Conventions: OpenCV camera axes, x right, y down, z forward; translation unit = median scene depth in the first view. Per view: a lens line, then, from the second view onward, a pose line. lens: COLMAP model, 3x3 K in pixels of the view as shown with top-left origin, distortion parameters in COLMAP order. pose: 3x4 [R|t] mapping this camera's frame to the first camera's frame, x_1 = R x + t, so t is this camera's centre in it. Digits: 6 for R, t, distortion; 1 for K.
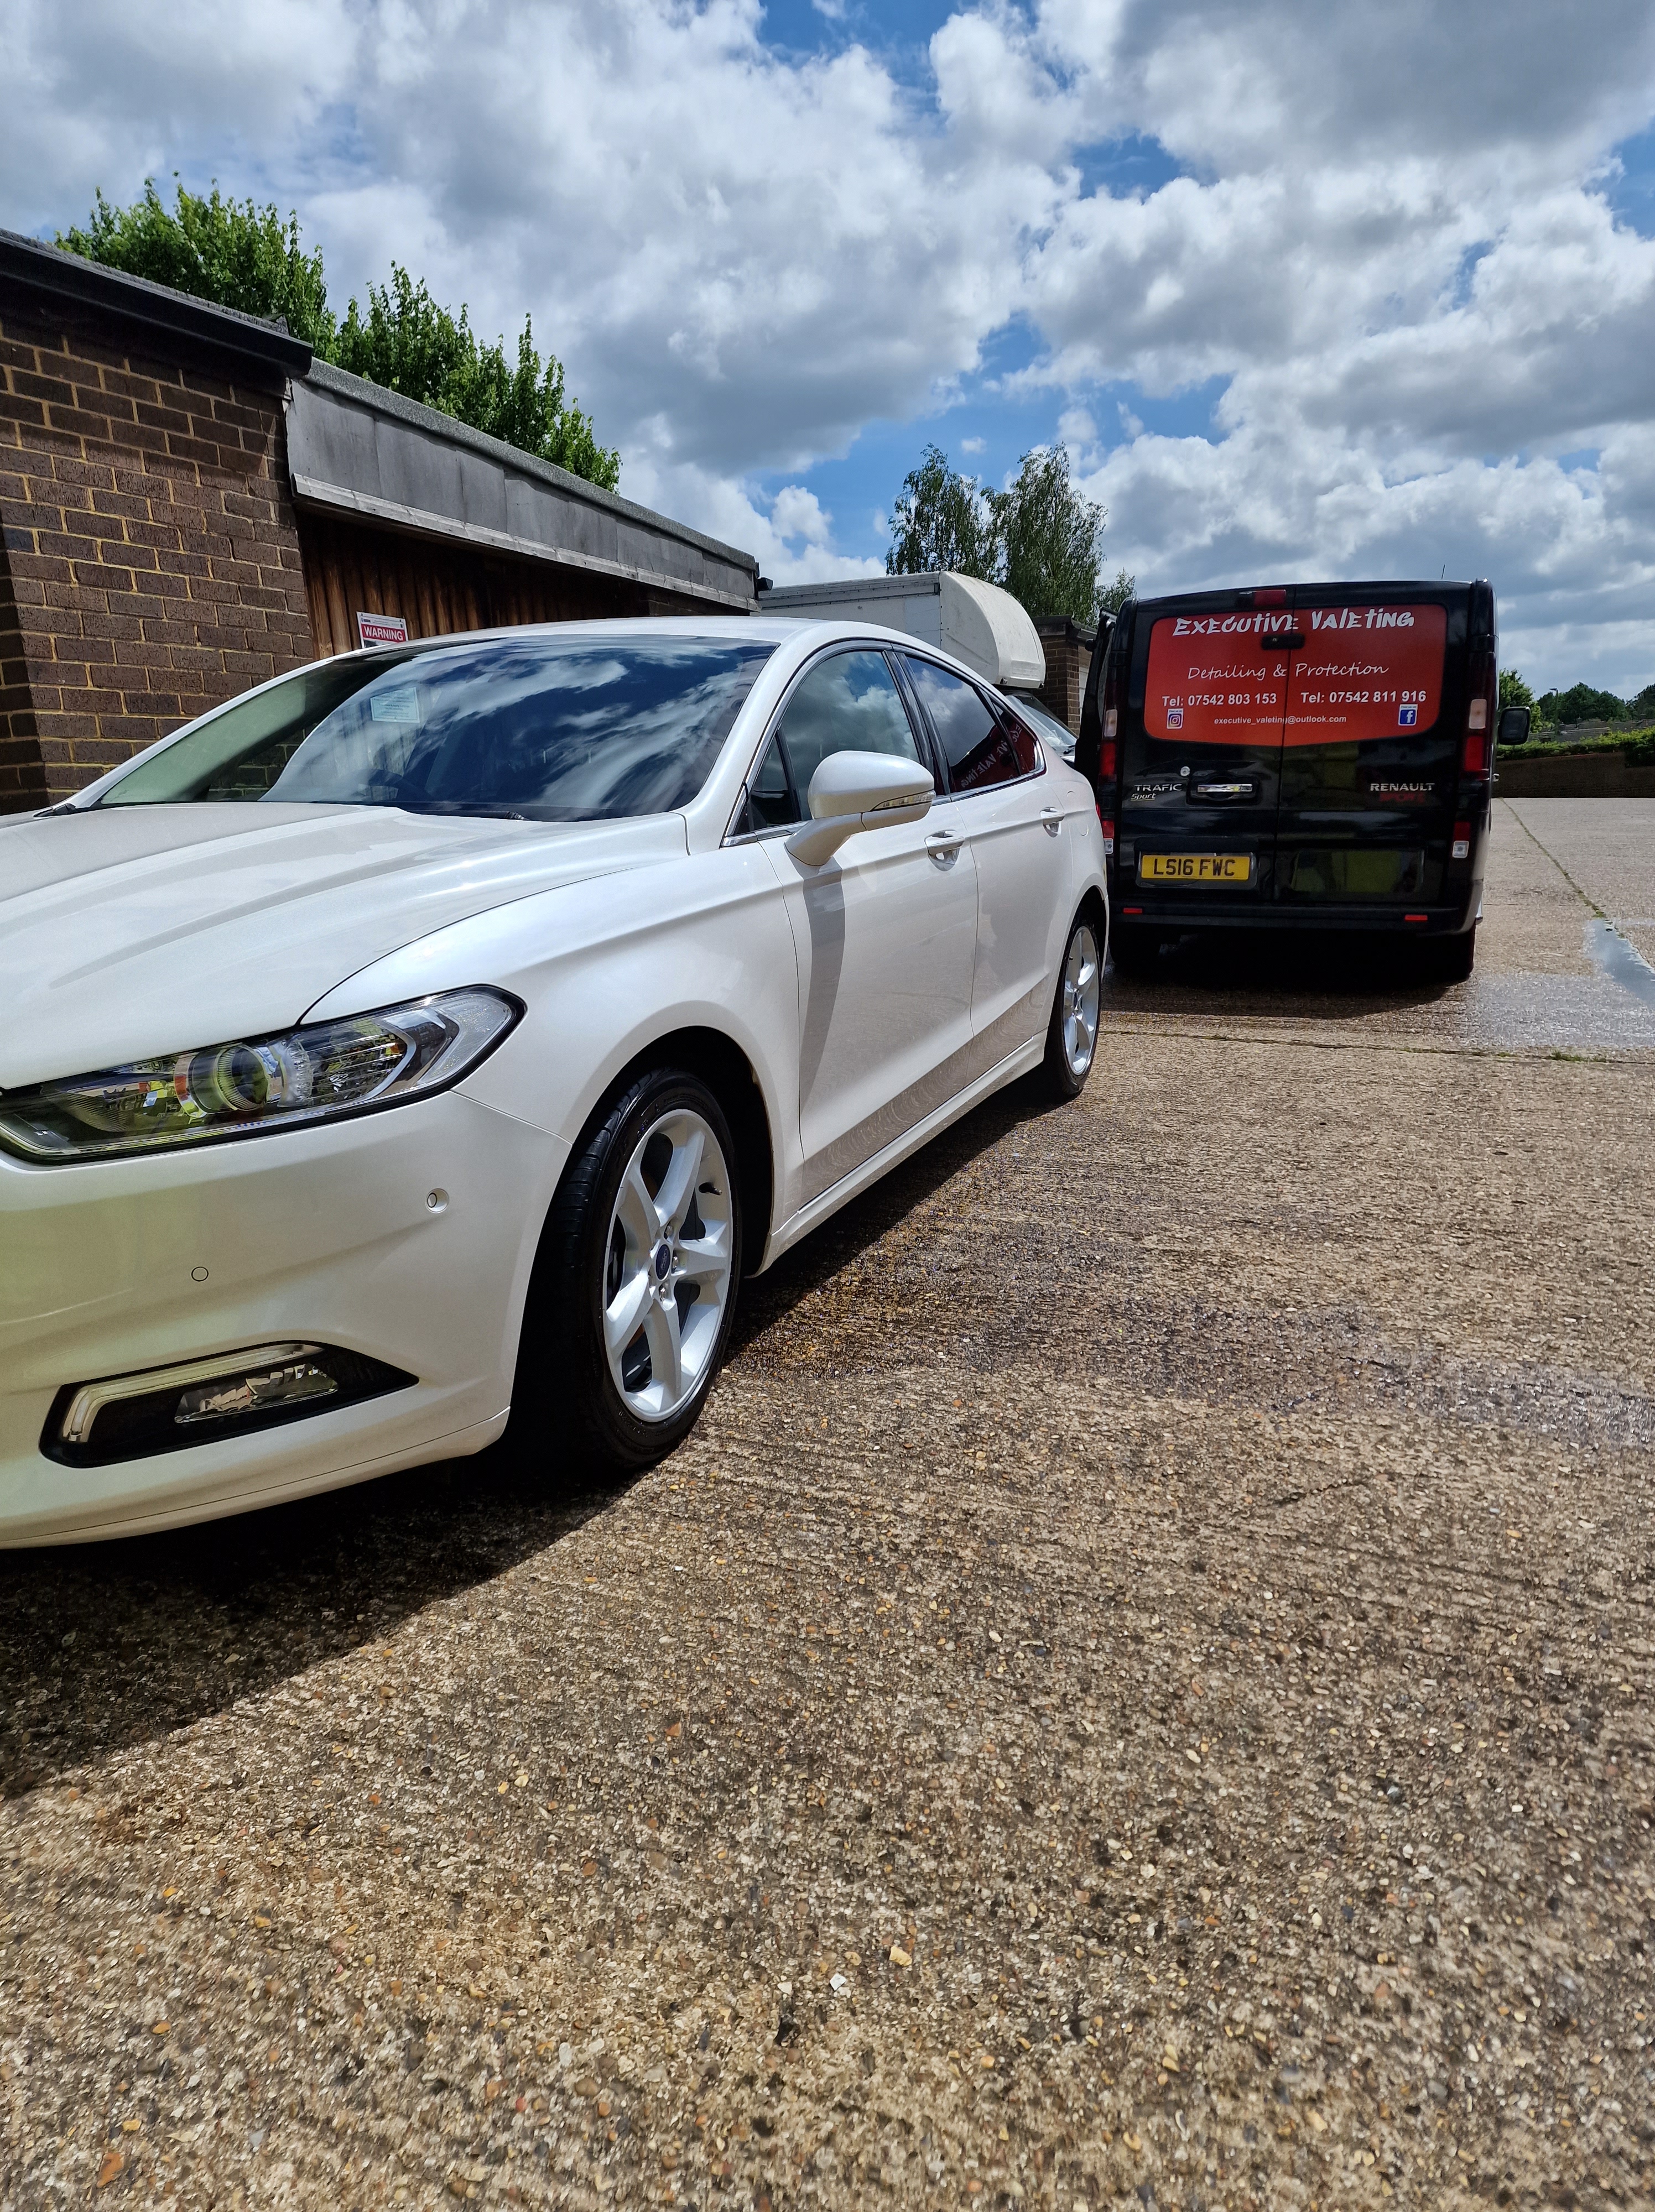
lens RADIAL K [[1464.1, 0, 827.5], [0, 1464.1, 1106.0], [0, 0, 1]] dist [0.084771, -0.062832]
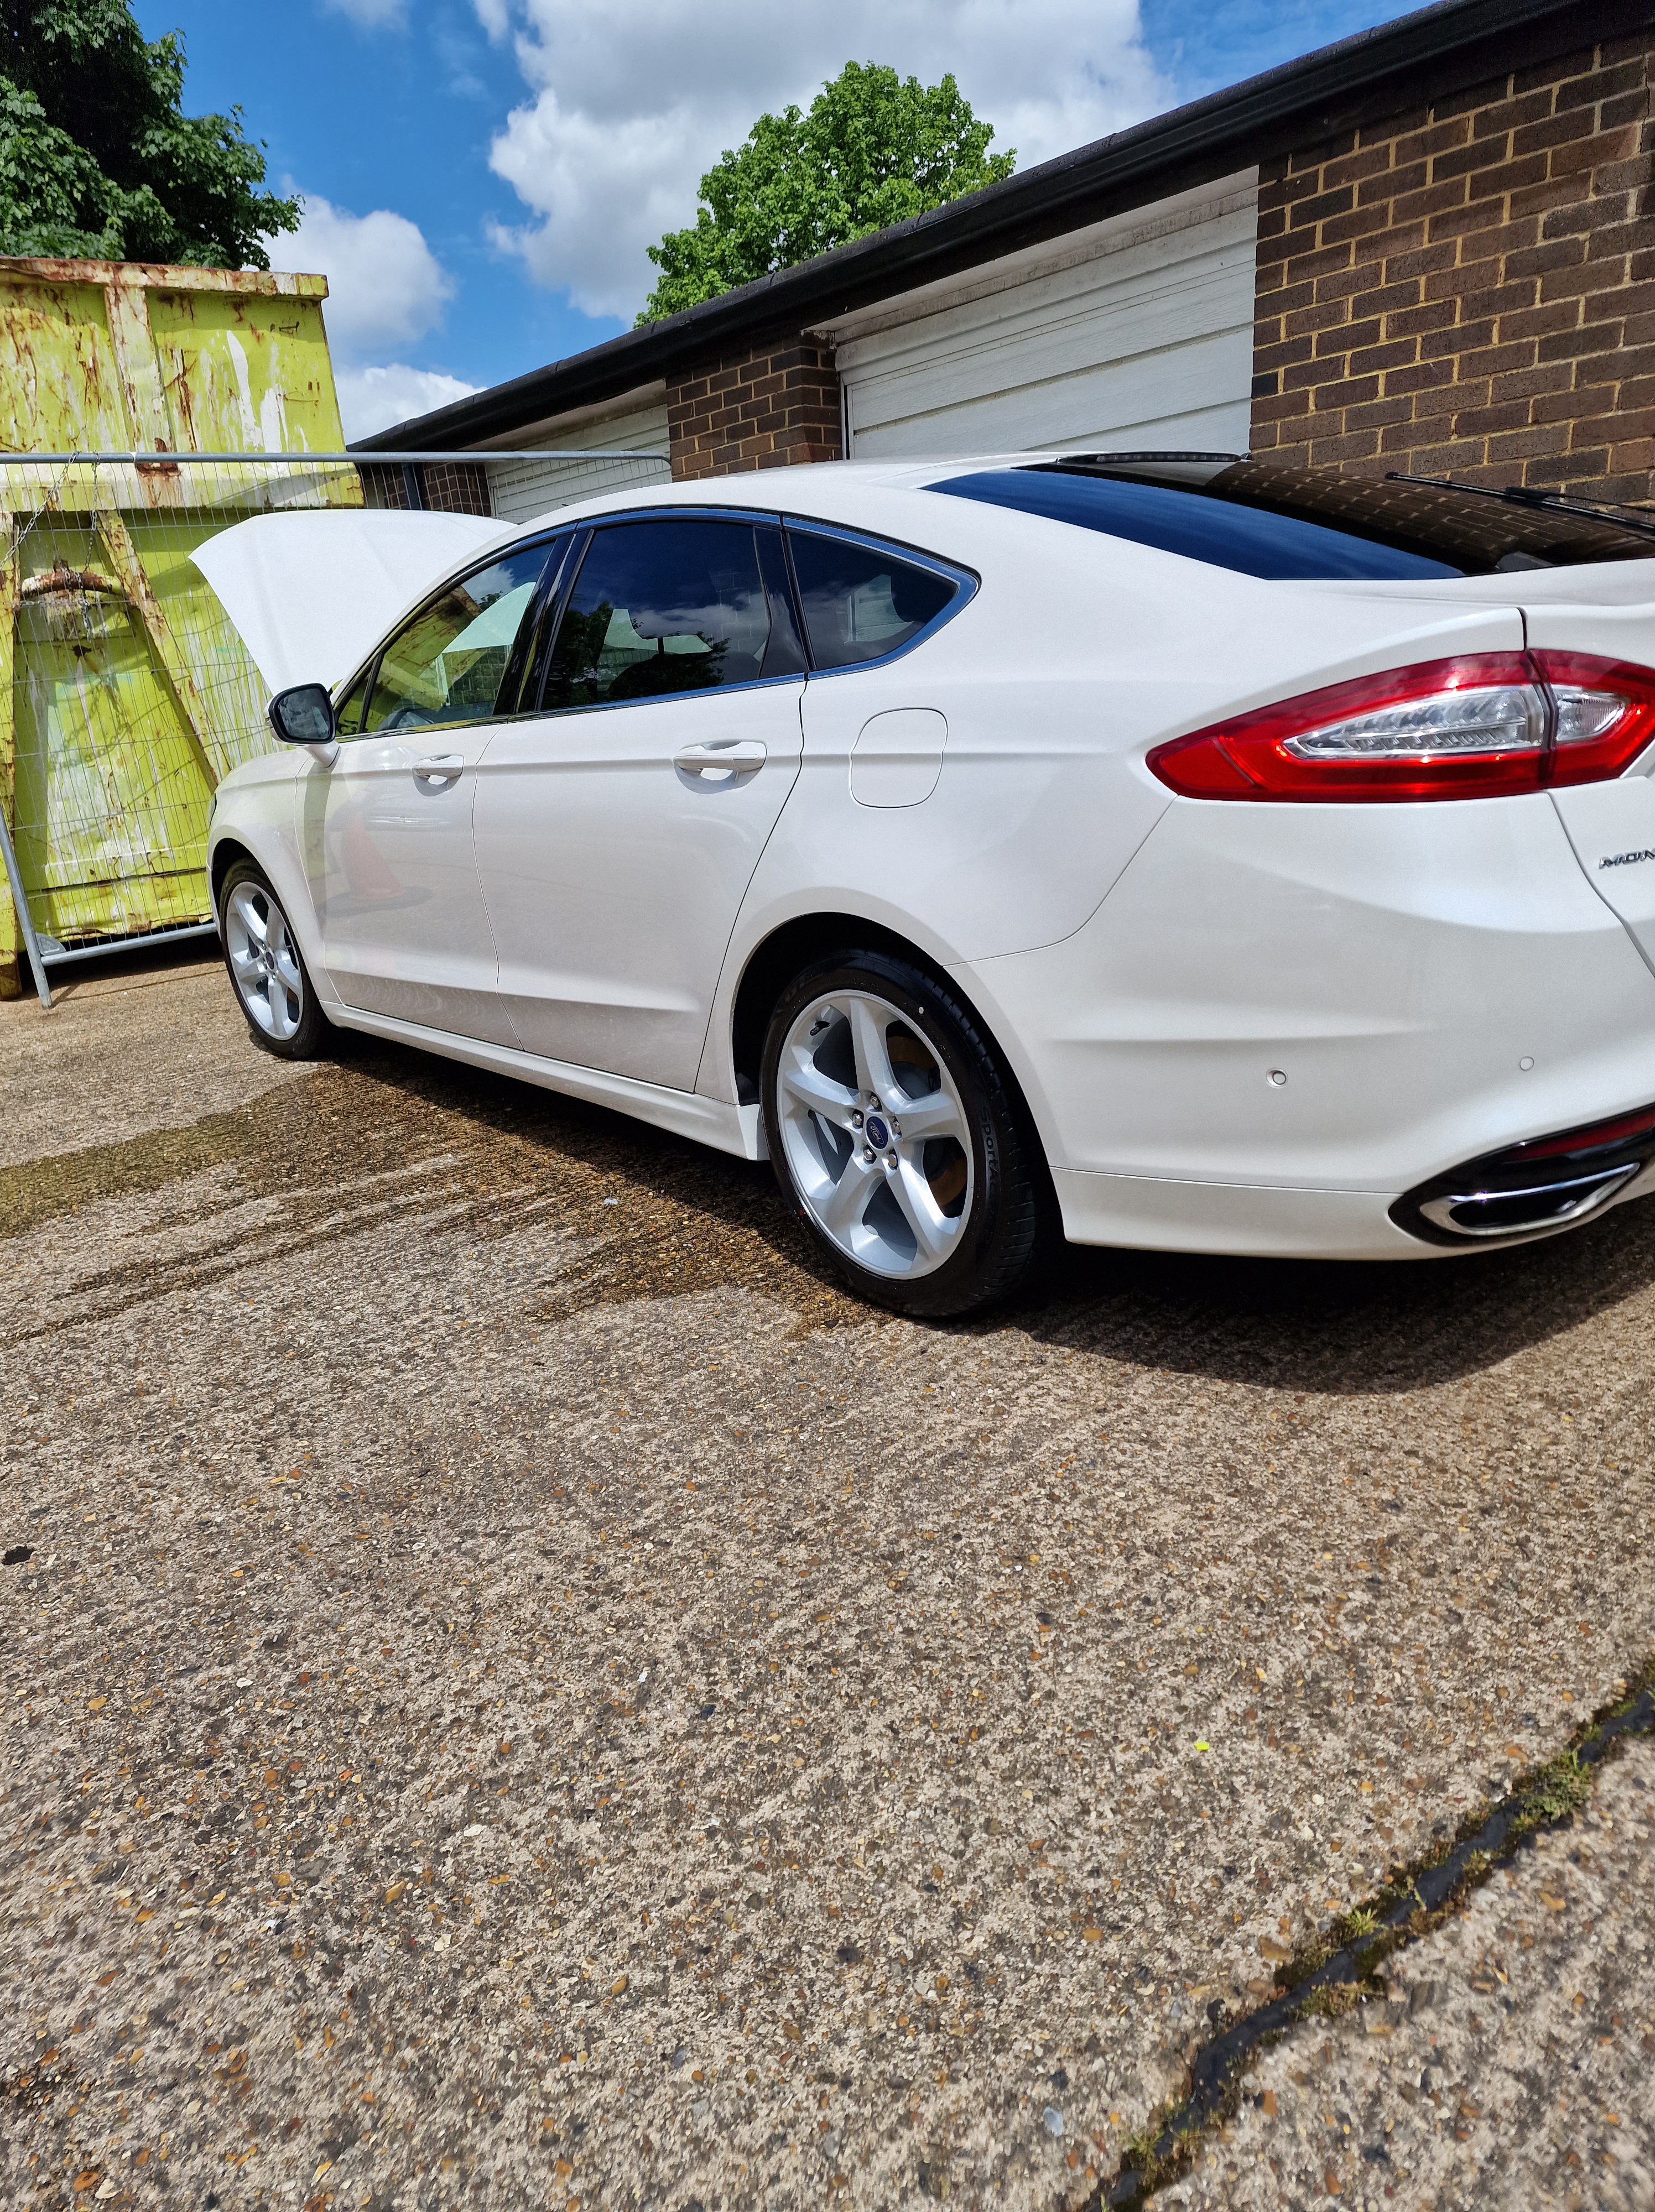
lens RADIAL K [[1444.8, 0, 827.5], [0, 1444.8, 1106.0], [0, 0, 1]] dist [0.072978, -0.063350]
pose [[-0.450893, 0.314418, -0.835366, 1.605250], [-0.111273, 0.908801, 0.402118, -0.757980], [0.885615, 0.274266, -0.374785, 3.195569]]
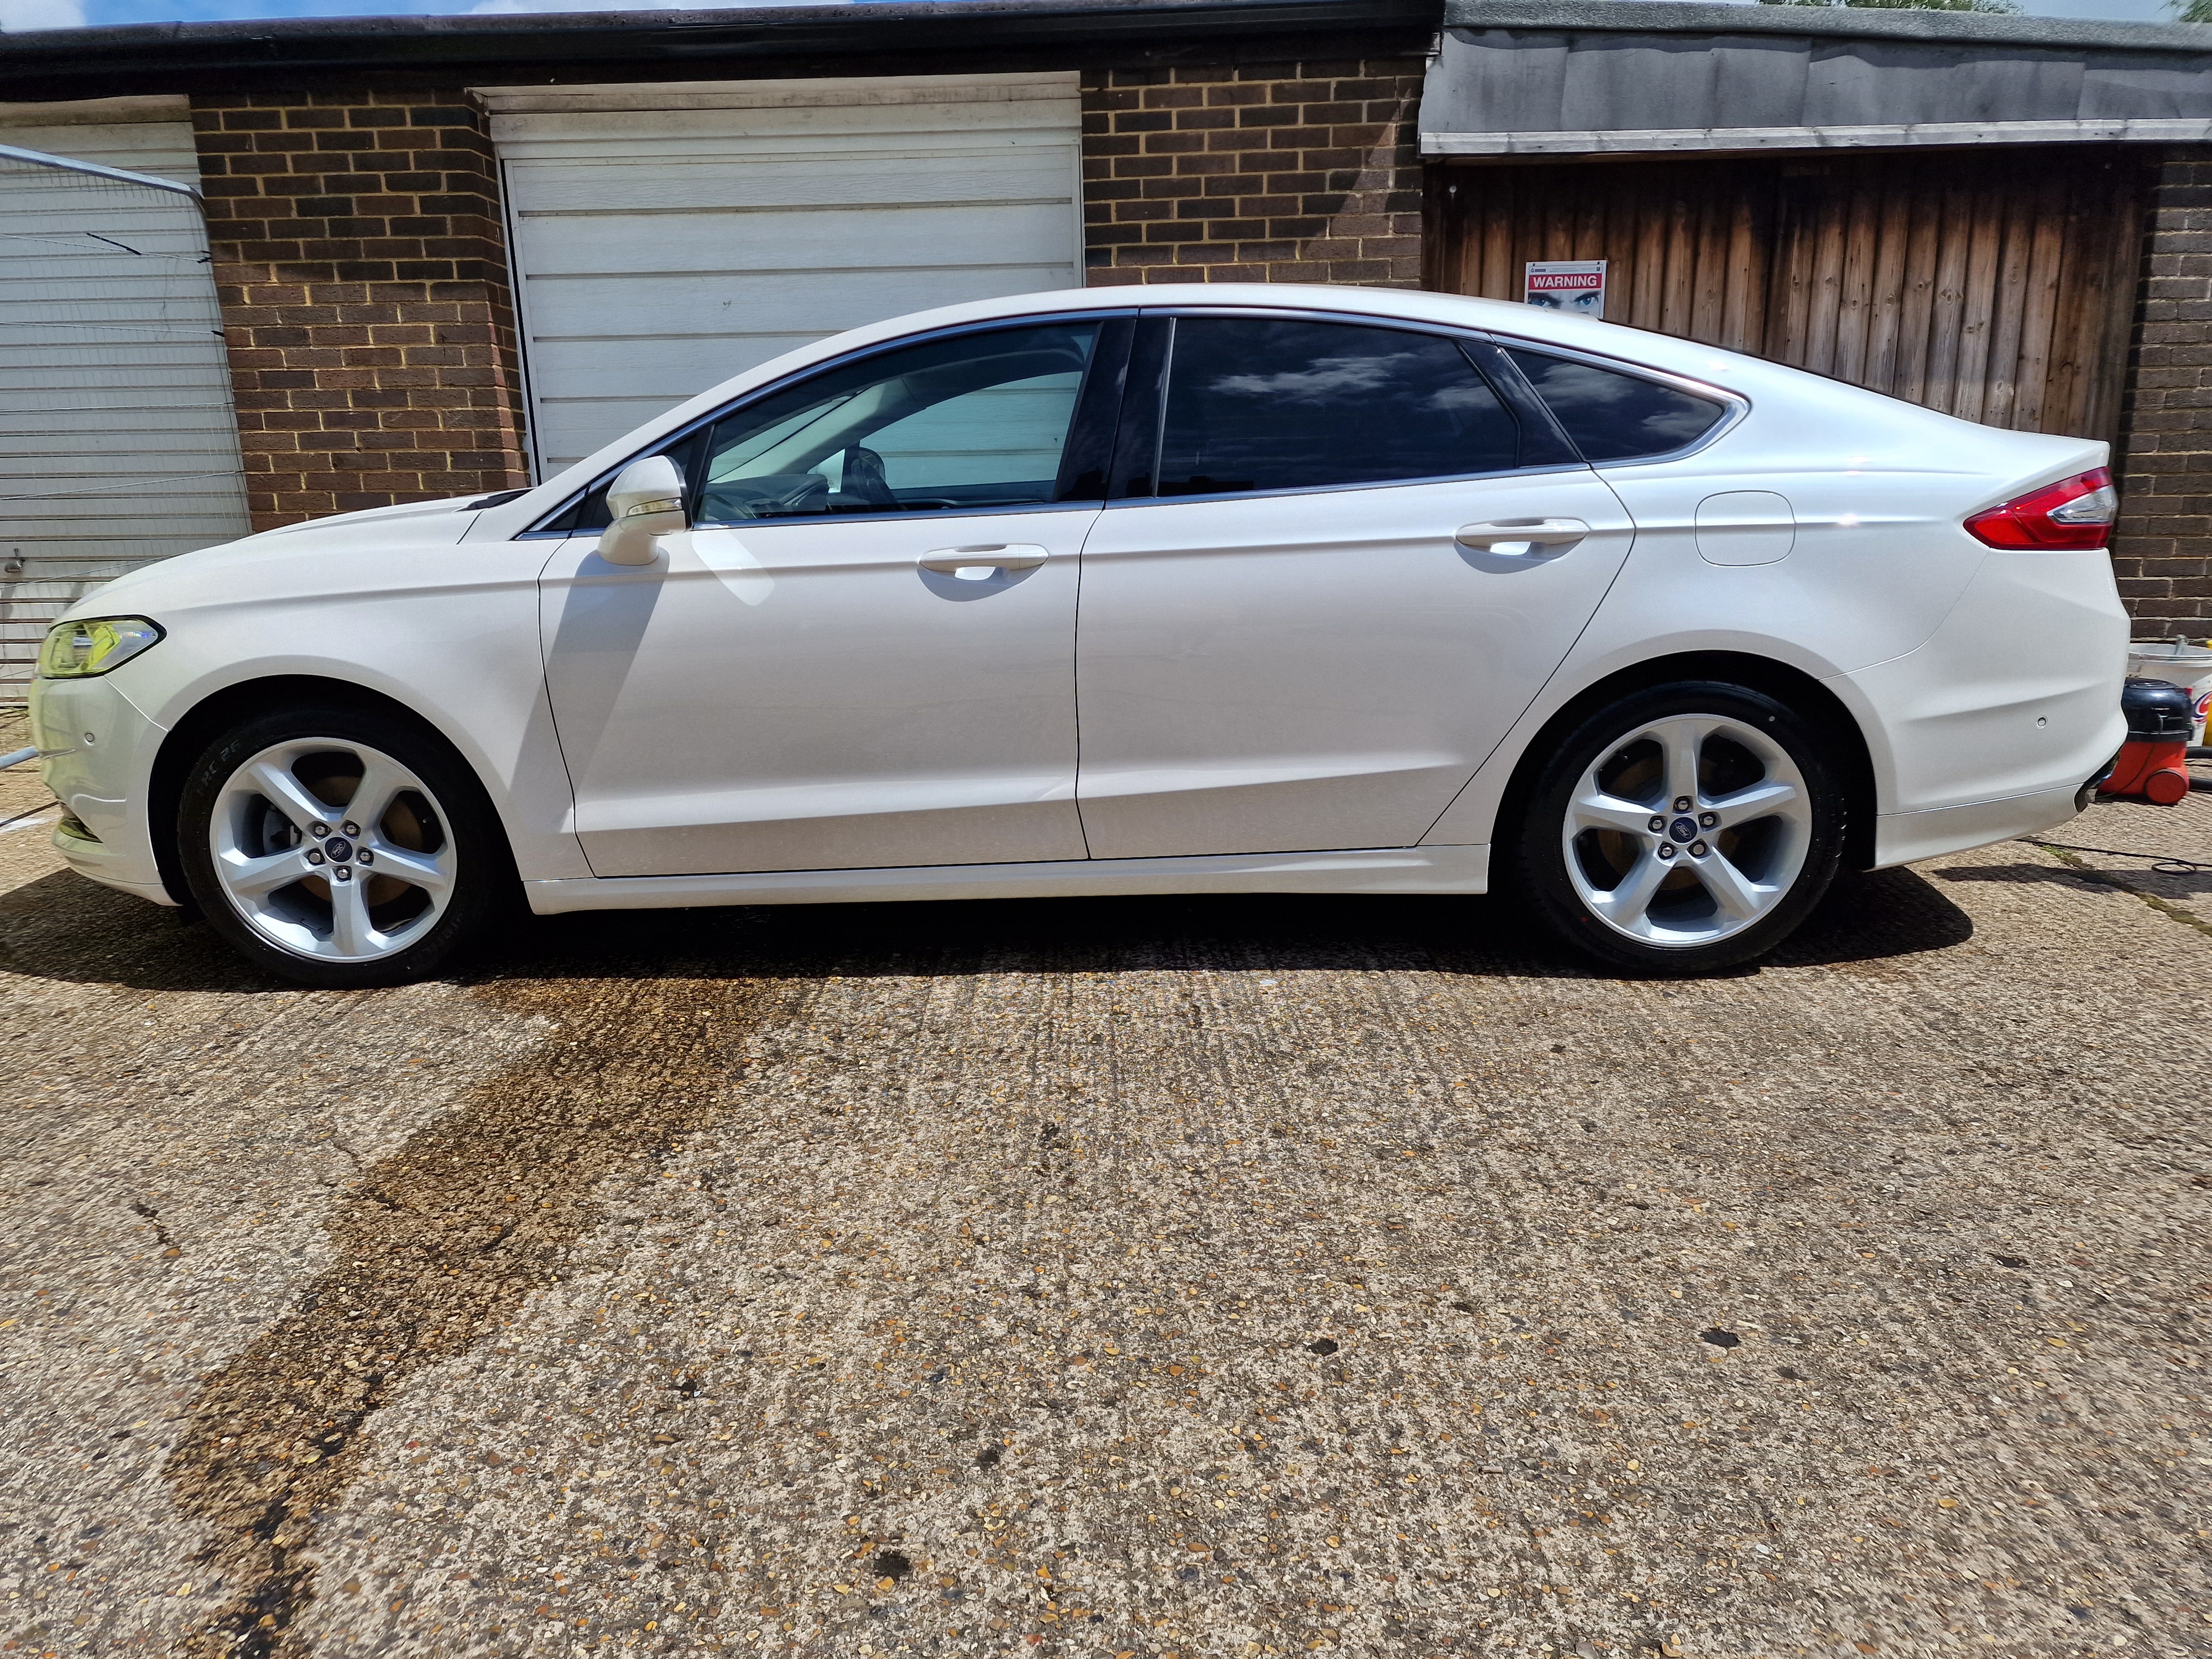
lens RADIAL K [[1451.8, 0, 1112.7], [0, 1451.8, 844.4], [0, 0, 1]] dist [0.071541, -0.062172]
pose [[0.360093, 0.260843, -0.895709, 1.755508], [-0.192247, 0.960257, 0.202353, -0.398845], [0.912893, 0.099332, 0.395928, 1.463340]]
